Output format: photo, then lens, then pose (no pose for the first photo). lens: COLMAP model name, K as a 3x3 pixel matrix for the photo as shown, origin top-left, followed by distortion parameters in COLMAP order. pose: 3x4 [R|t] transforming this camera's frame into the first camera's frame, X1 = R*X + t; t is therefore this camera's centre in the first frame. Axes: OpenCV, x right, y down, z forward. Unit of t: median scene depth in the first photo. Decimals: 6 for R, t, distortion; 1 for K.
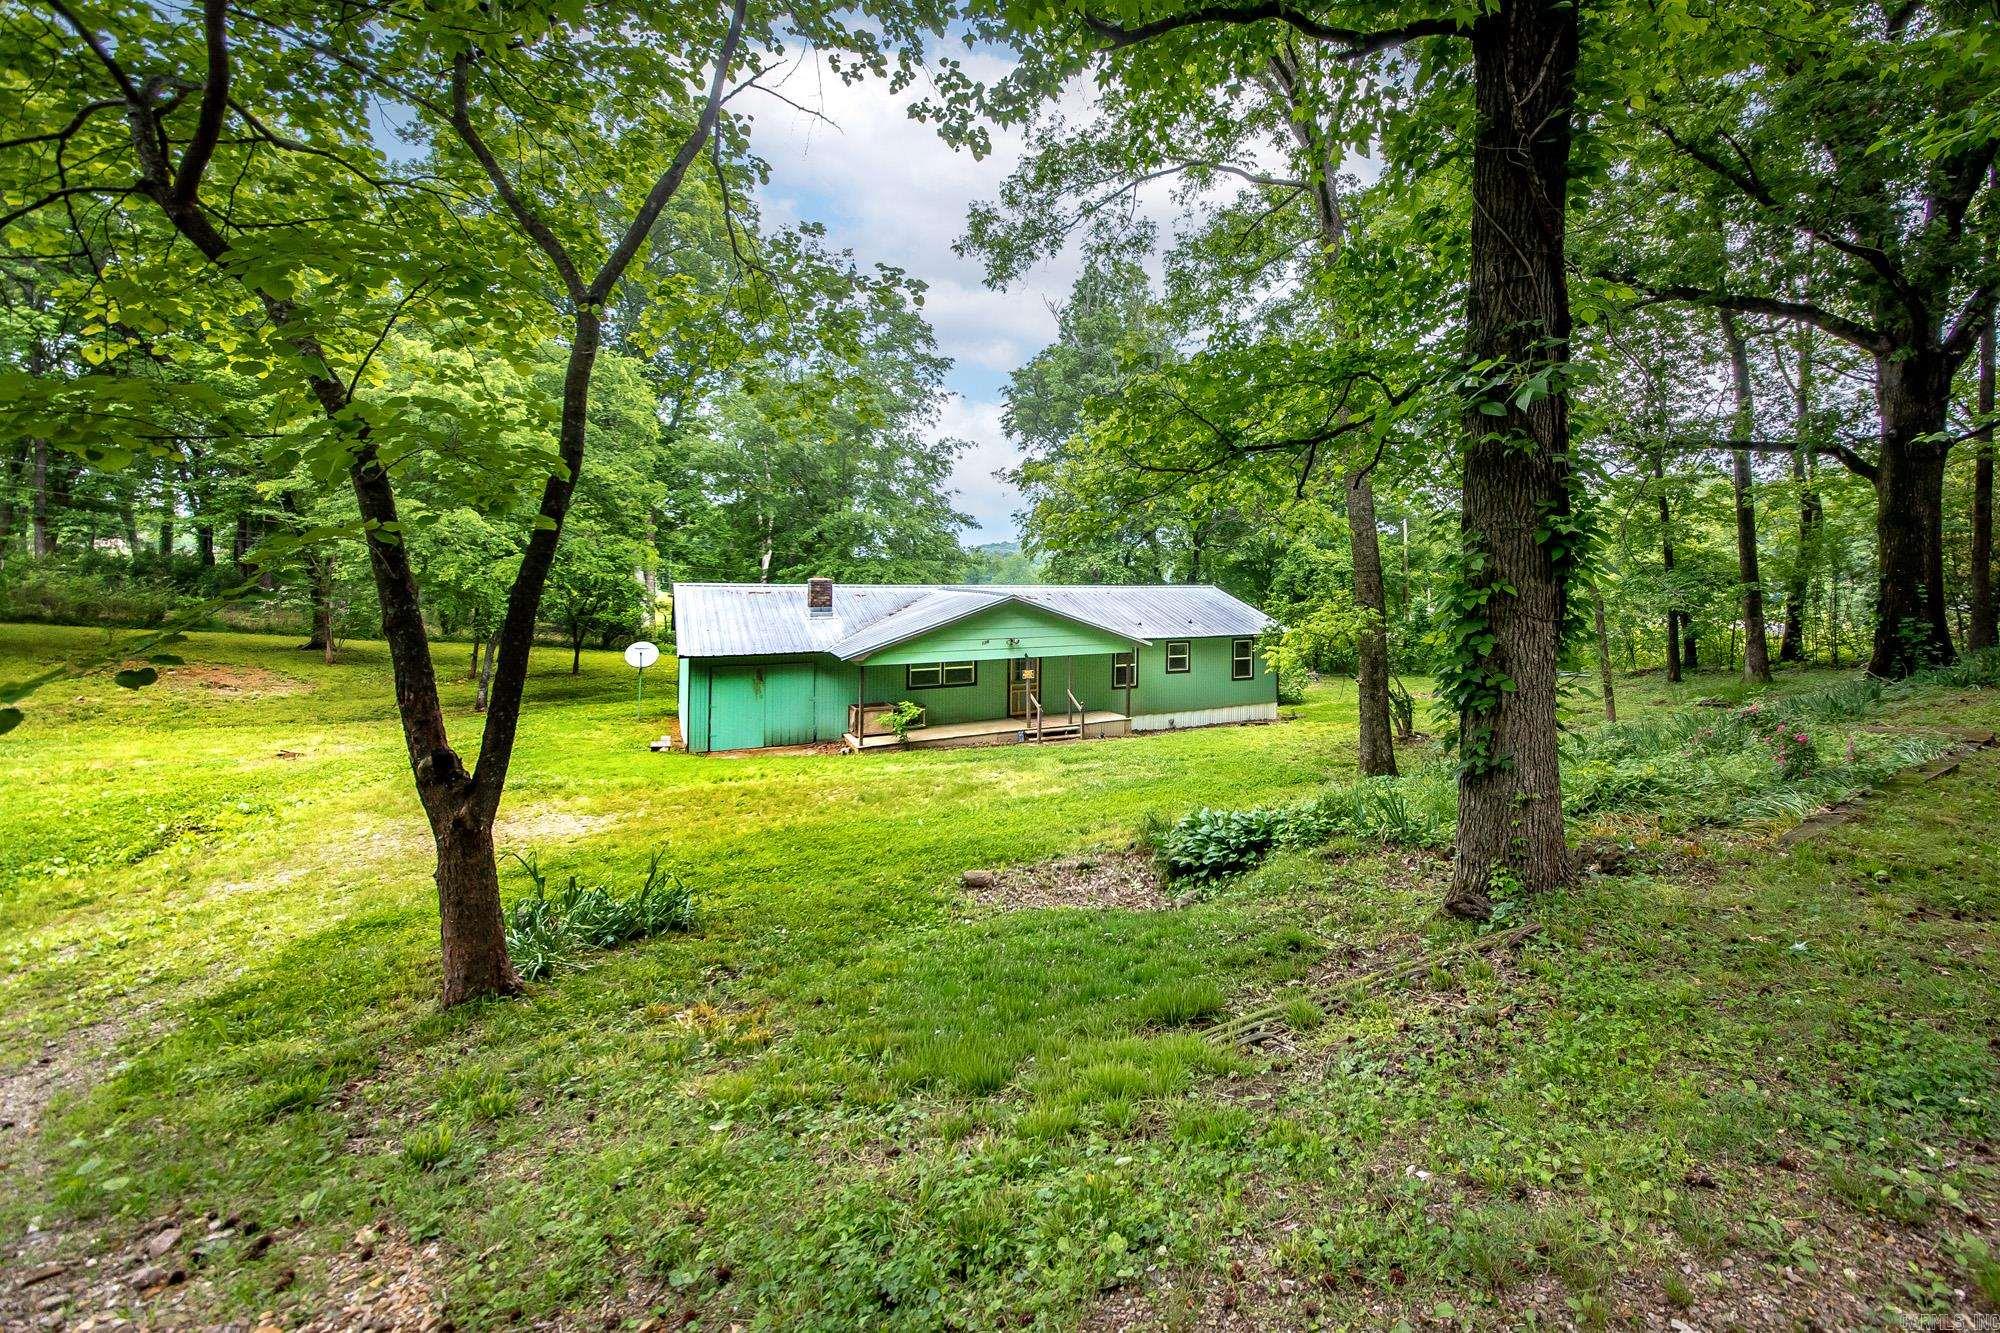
lens RADIAL K [[694.0, 0, 1073.6], [0, 694.0, 605.7], [0, 0, 1]] dist [-0.003257, -0.000067]
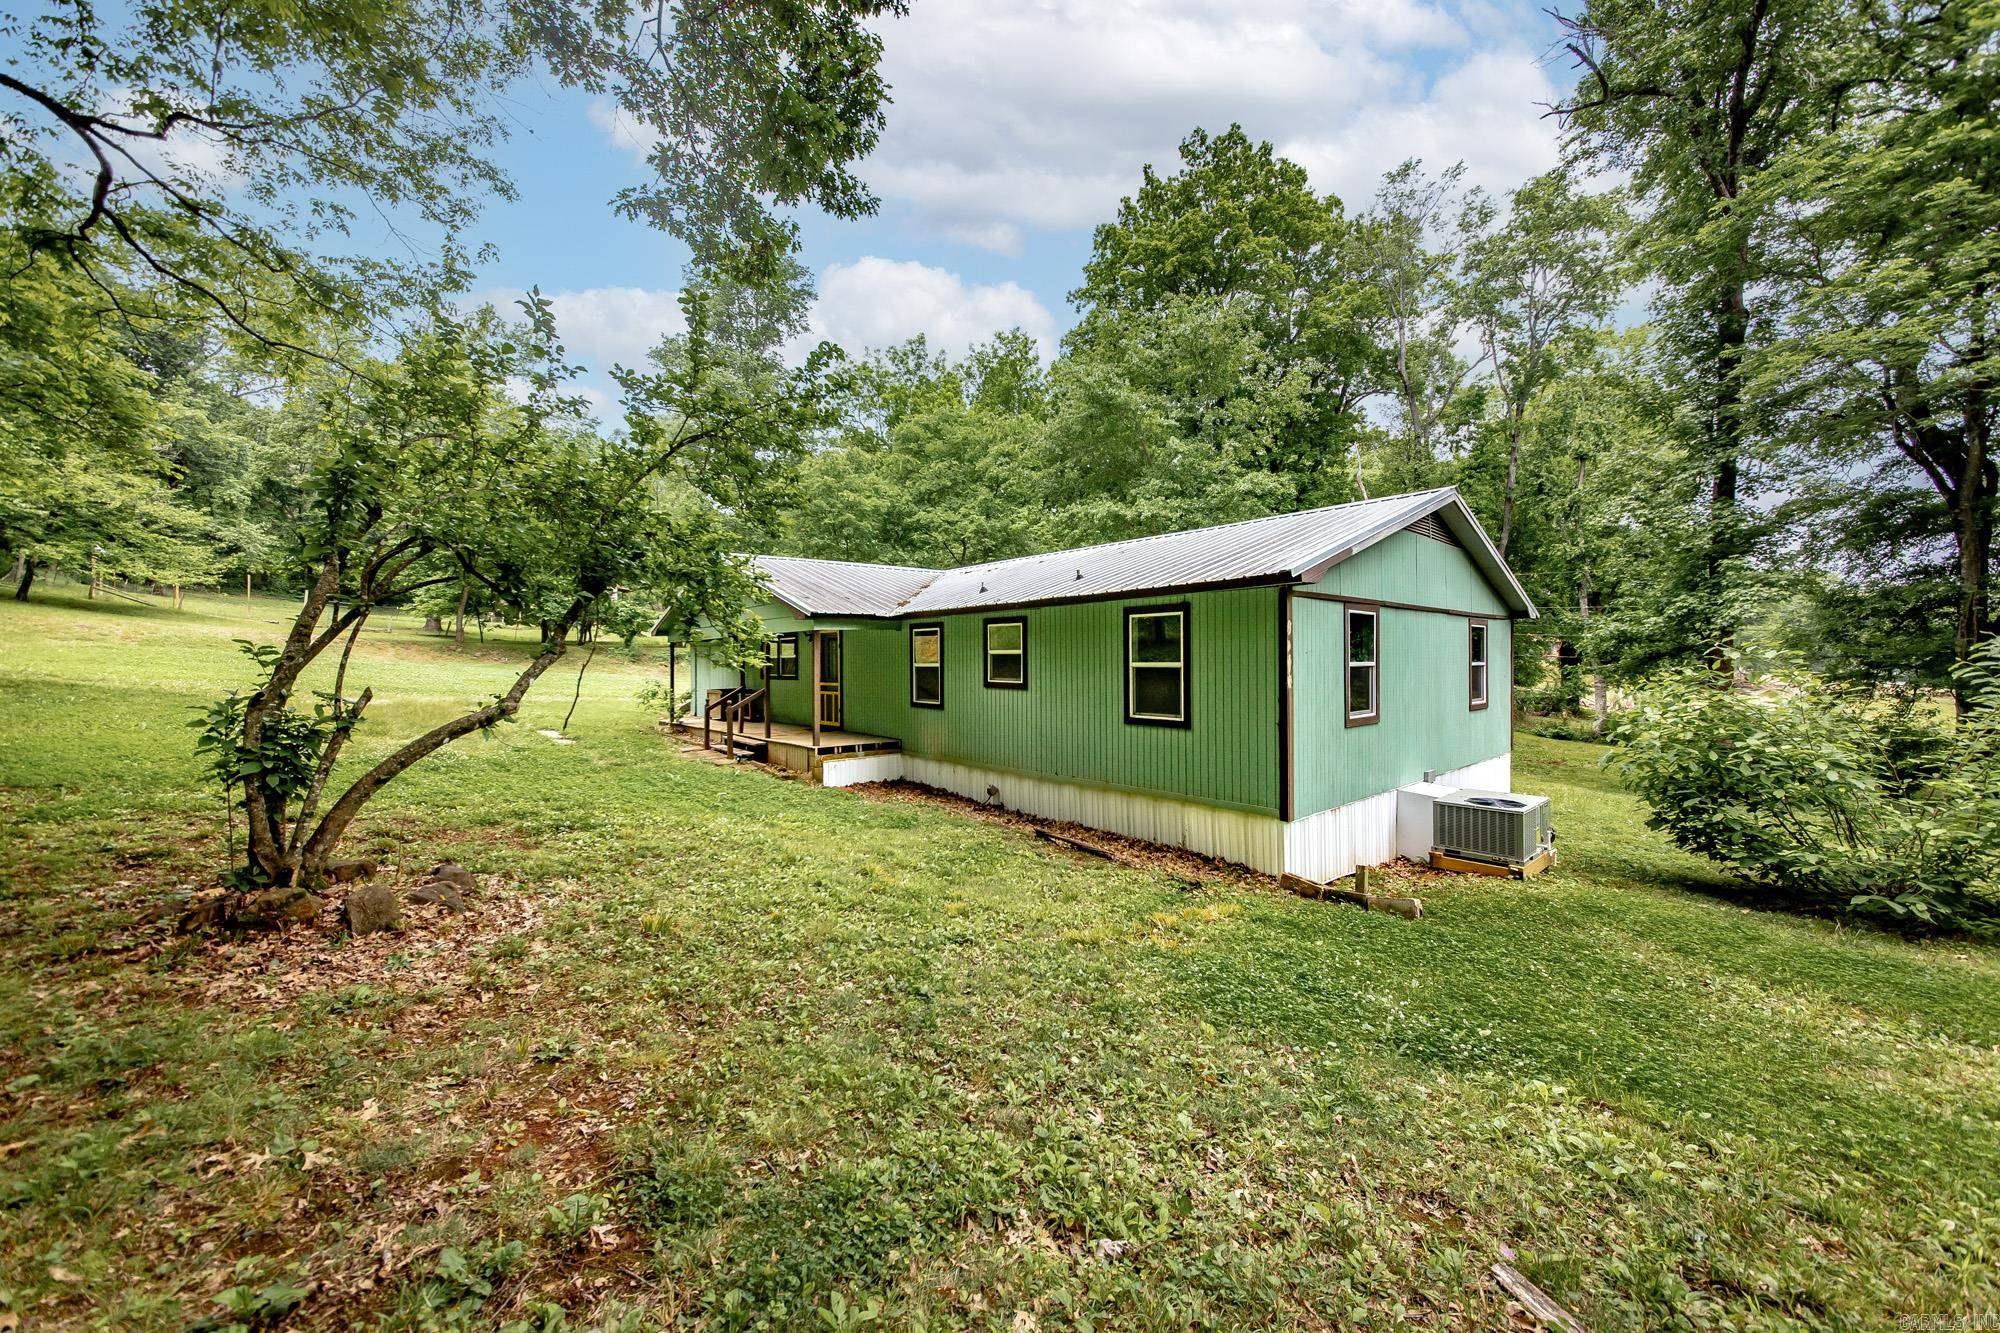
lens RADIAL K [[694.0, 0, 1017.4], [0, 694.0, 669.9], [0, 0, 1]] dist [-0.003257, -0.000067]
pose [[0.253757, 0.013899, -0.967168, 0.708520], [-0.005911, 0.999900, 0.012819, 0.094593], [0.967250, 0.002464, 0.253814, 1.065848]]
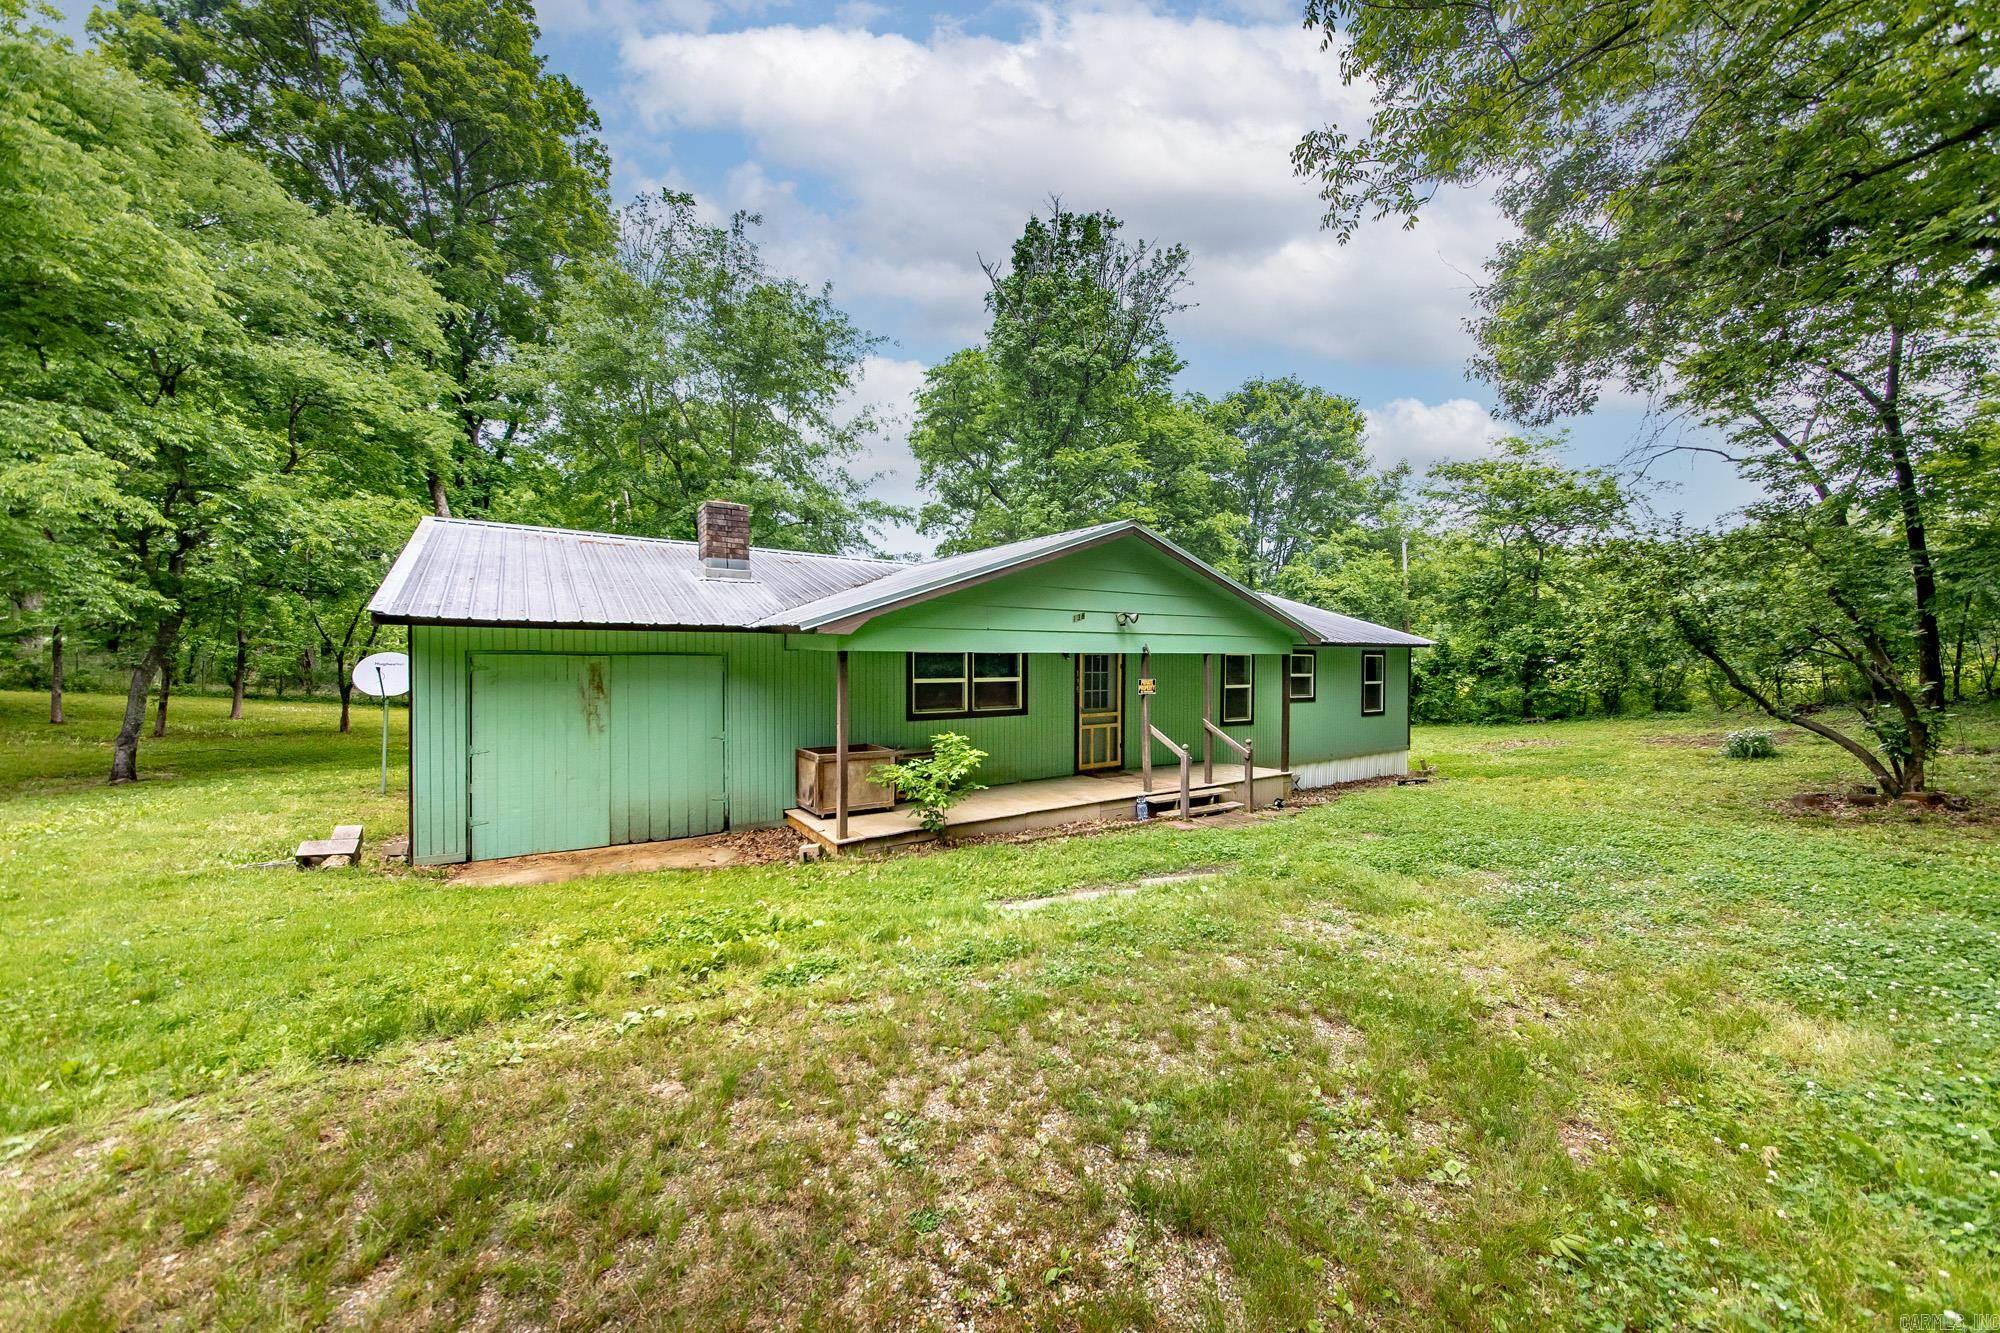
lens RADIAL K [[694.0, 0, 994.1], [0, 694.0, 658.3], [0, 0, 1]] dist [-0.003257, -0.000067]
pose [[0.996151, -0.000866, 0.087653, -0.215916], [0.003117, 0.999669, -0.025543, 0.087309], [-0.087602, 0.025717, 0.995824, 0.480745]]
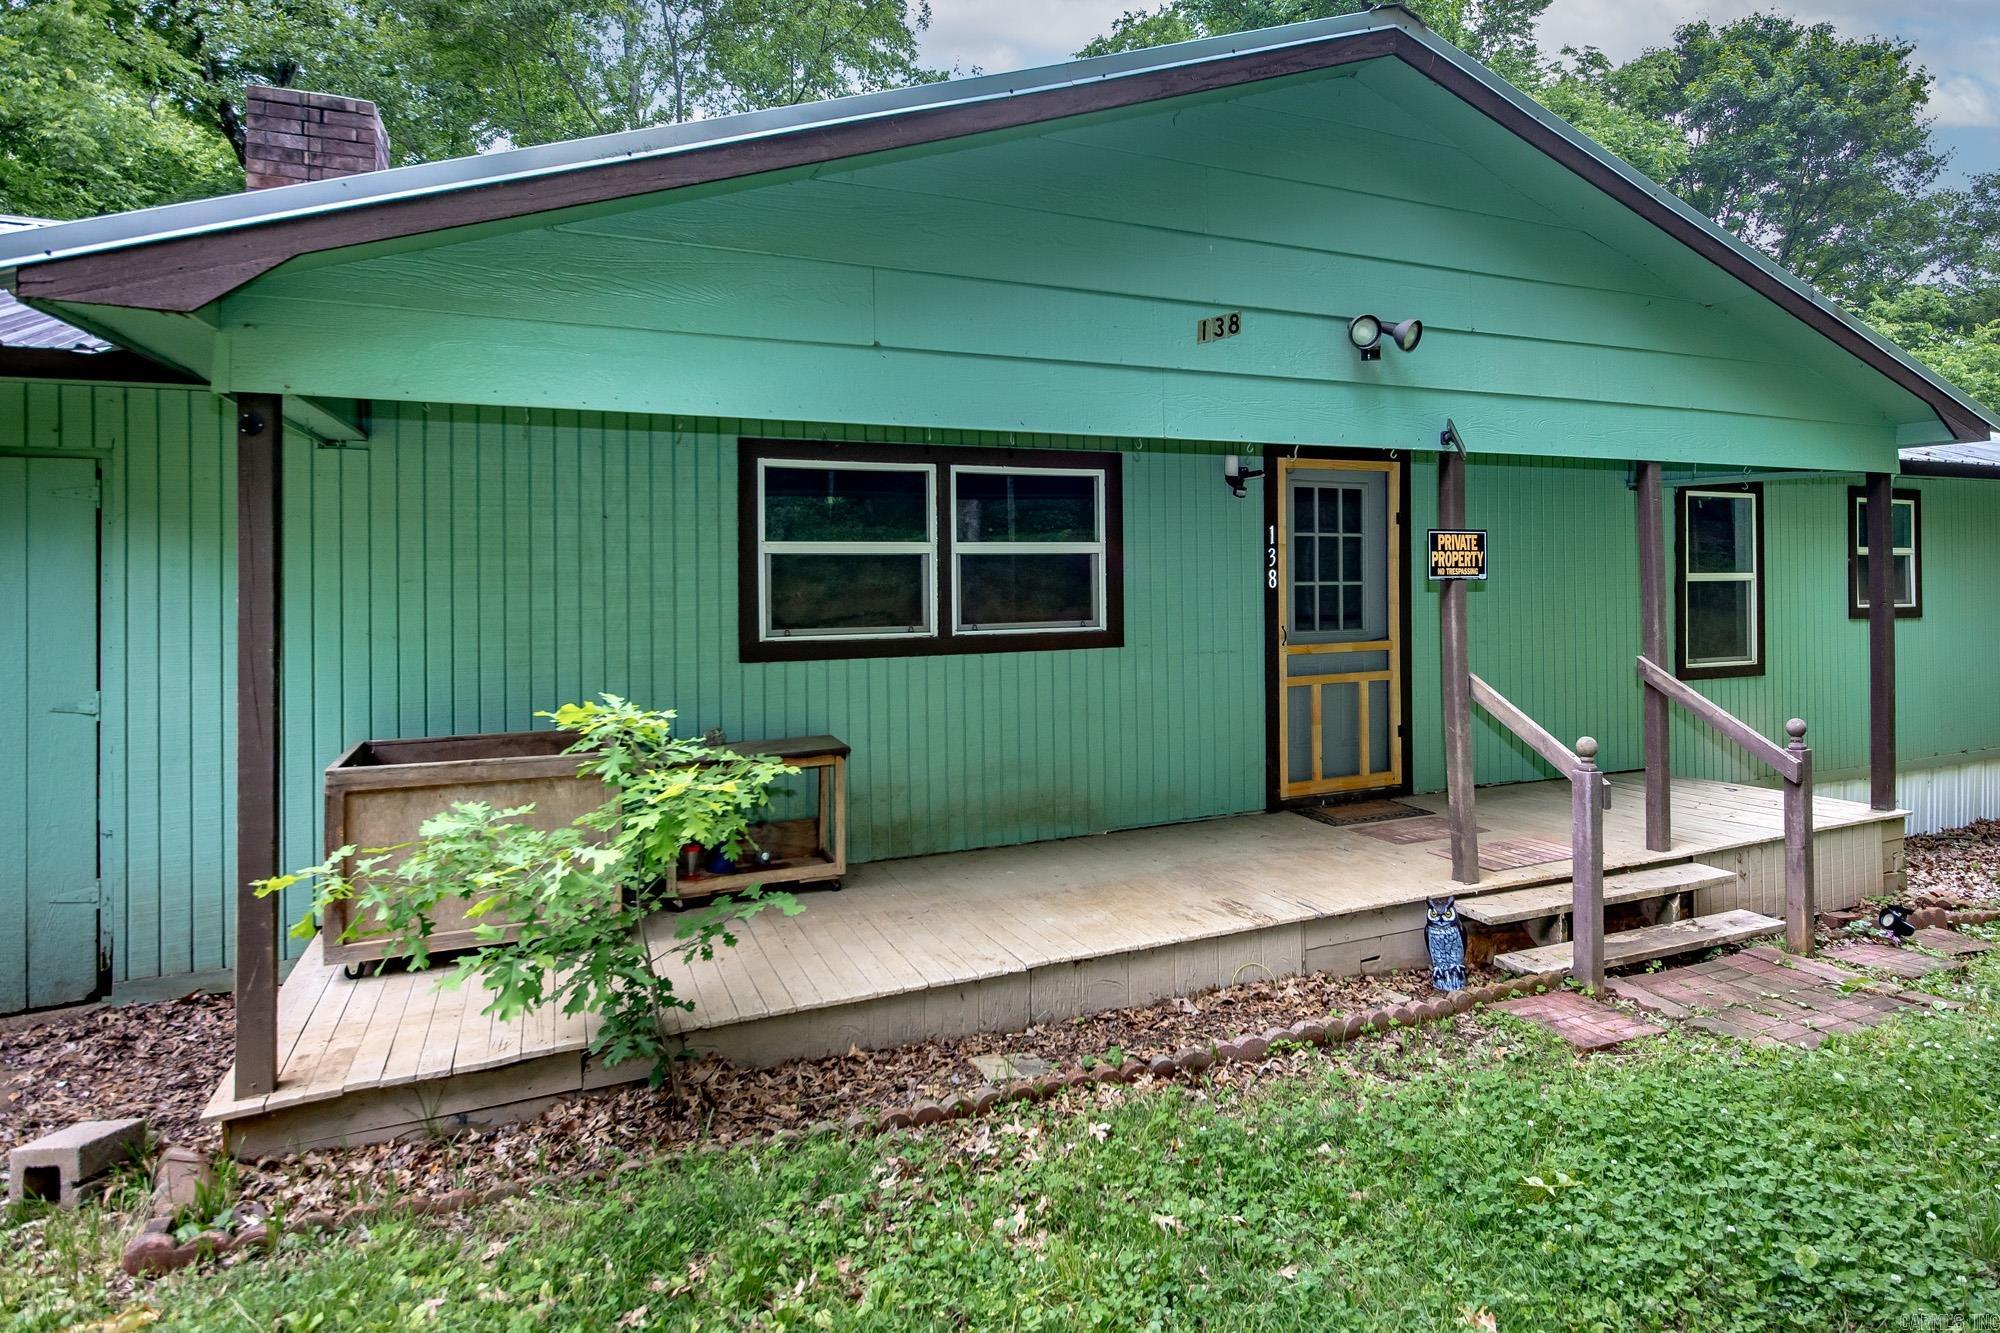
lens RADIAL K [[1122.7, 0, 1096.2], [0, 1122.7, 538.3], [0, 0, 1]] dist [-0.005609, 0.001940]
pose [[0.998860, -0.015103, -0.045284, -0.134606], [0.012452, 0.998224, -0.058254, 0.105784], [0.046083, 0.057624, 0.997274, 0.703365]]
